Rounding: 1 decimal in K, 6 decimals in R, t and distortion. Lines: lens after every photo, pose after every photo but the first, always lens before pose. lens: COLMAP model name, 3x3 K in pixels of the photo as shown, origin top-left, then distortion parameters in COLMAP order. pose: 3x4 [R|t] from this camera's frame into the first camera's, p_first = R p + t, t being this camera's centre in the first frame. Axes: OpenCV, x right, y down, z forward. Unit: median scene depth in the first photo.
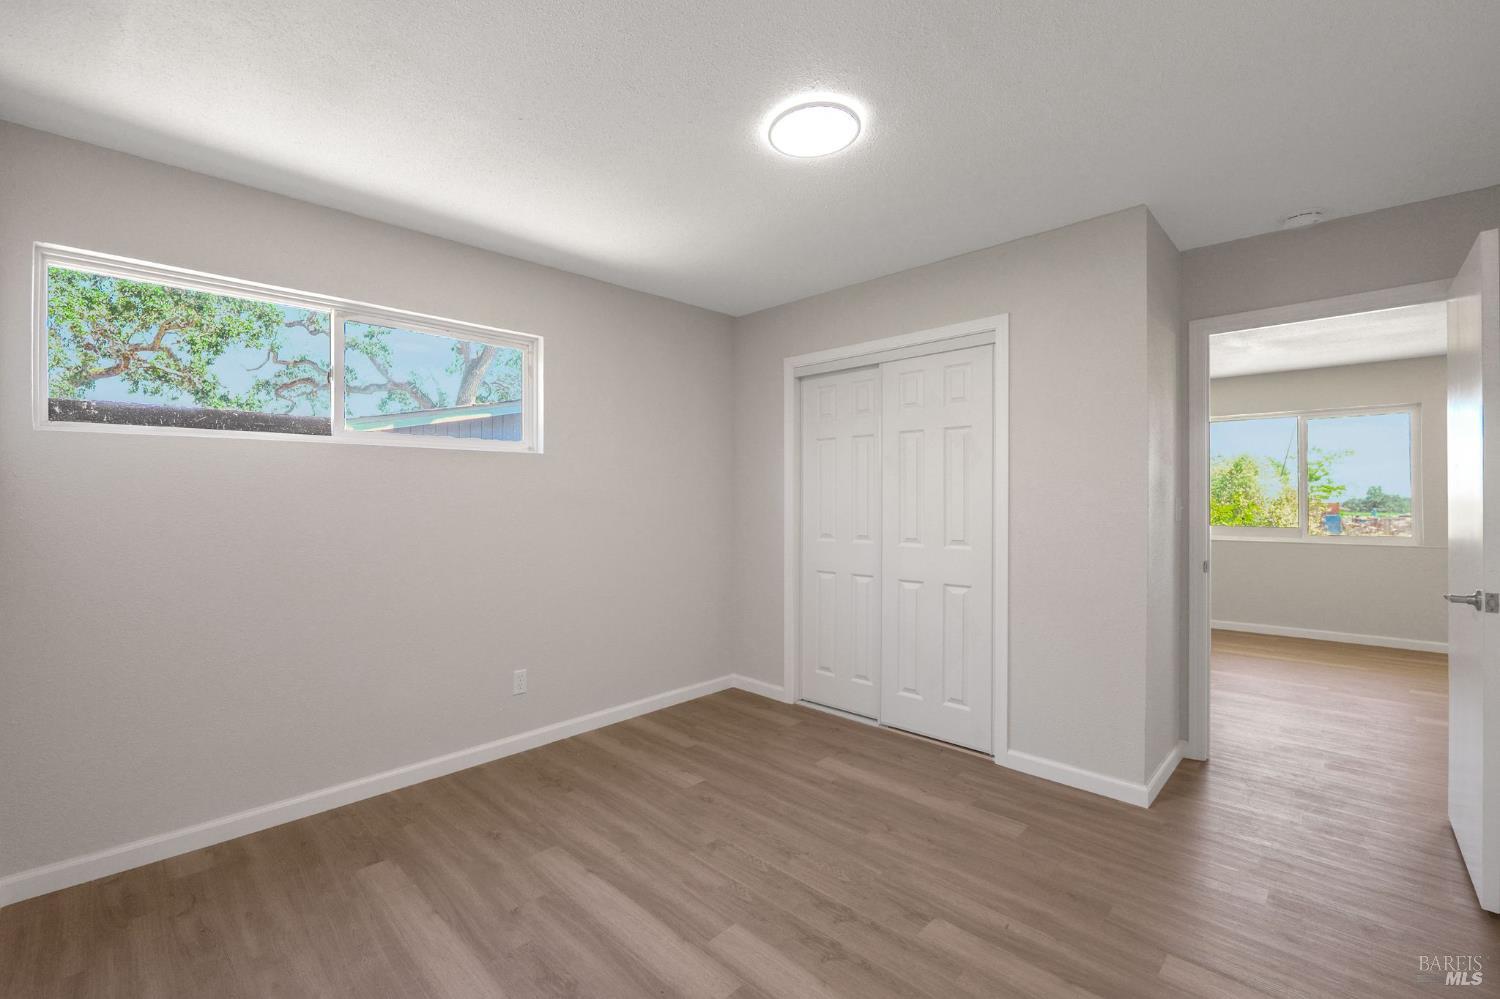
lens RADIAL K [[627.4, 0, 762.4], [0, 627.4, 501.1], [0, 0, 1]] dist [-0.014647, 0.000426]
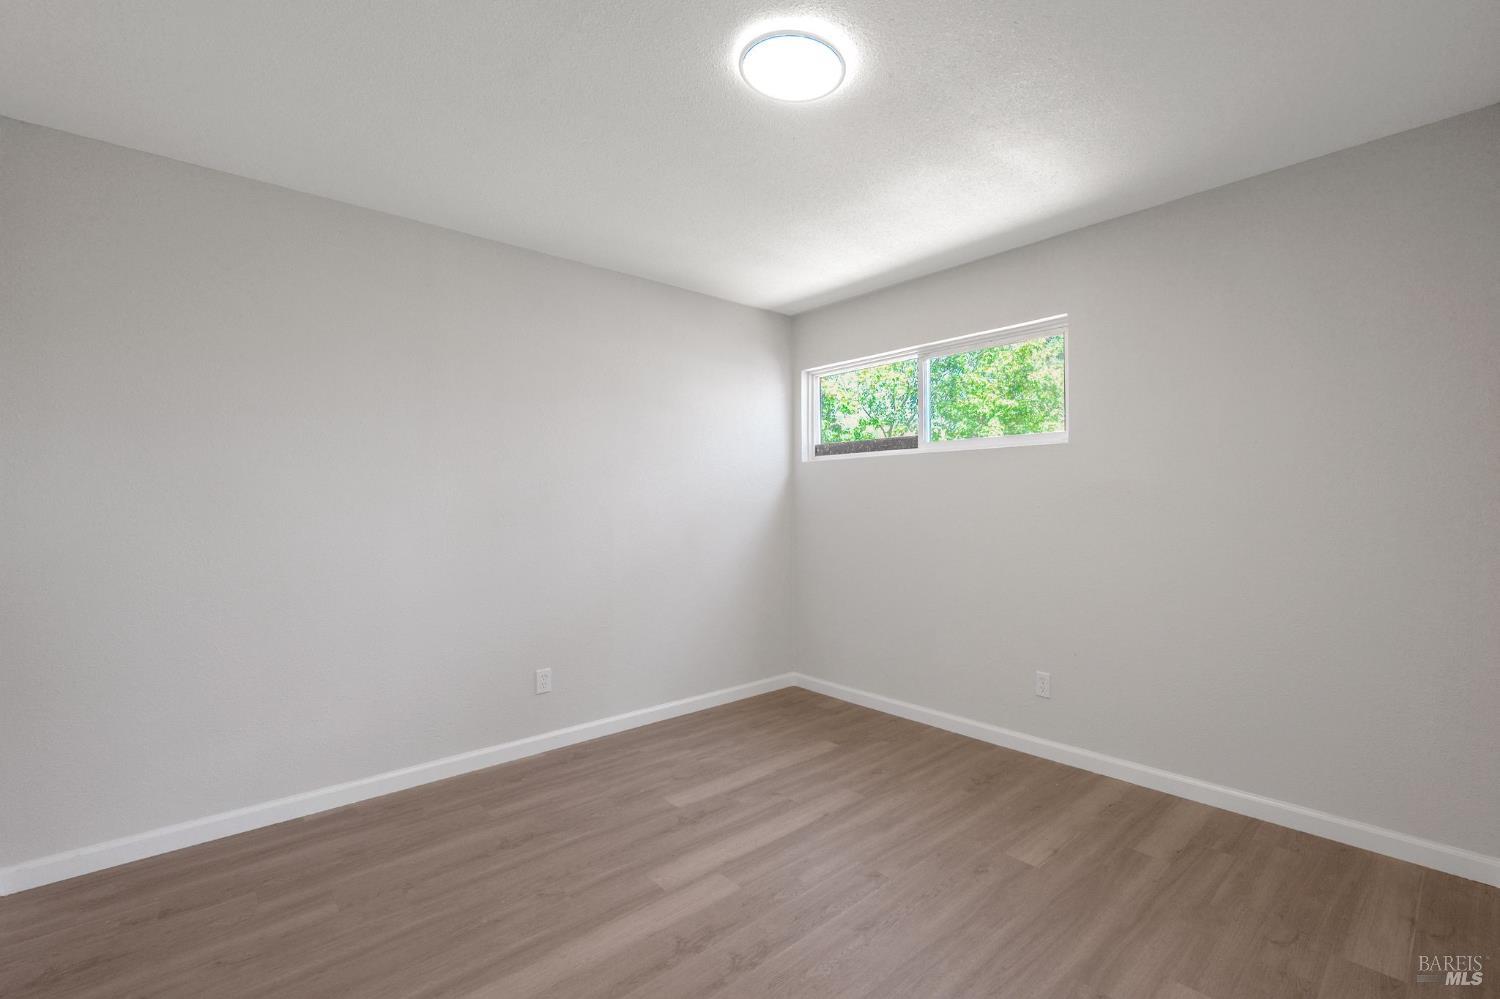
lens RADIAL K [[627.4, 0, 762.0], [0, 627.4, 499.3], [0, 0, 1]] dist [-0.014647, 0.000426]
pose [[-0.063406, 0.004149, -0.997979, 0.755906], [0.006997, 0.999969, 0.003713, -0.000171], [0.997963, -0.006747, -0.063433, 0.812314]]
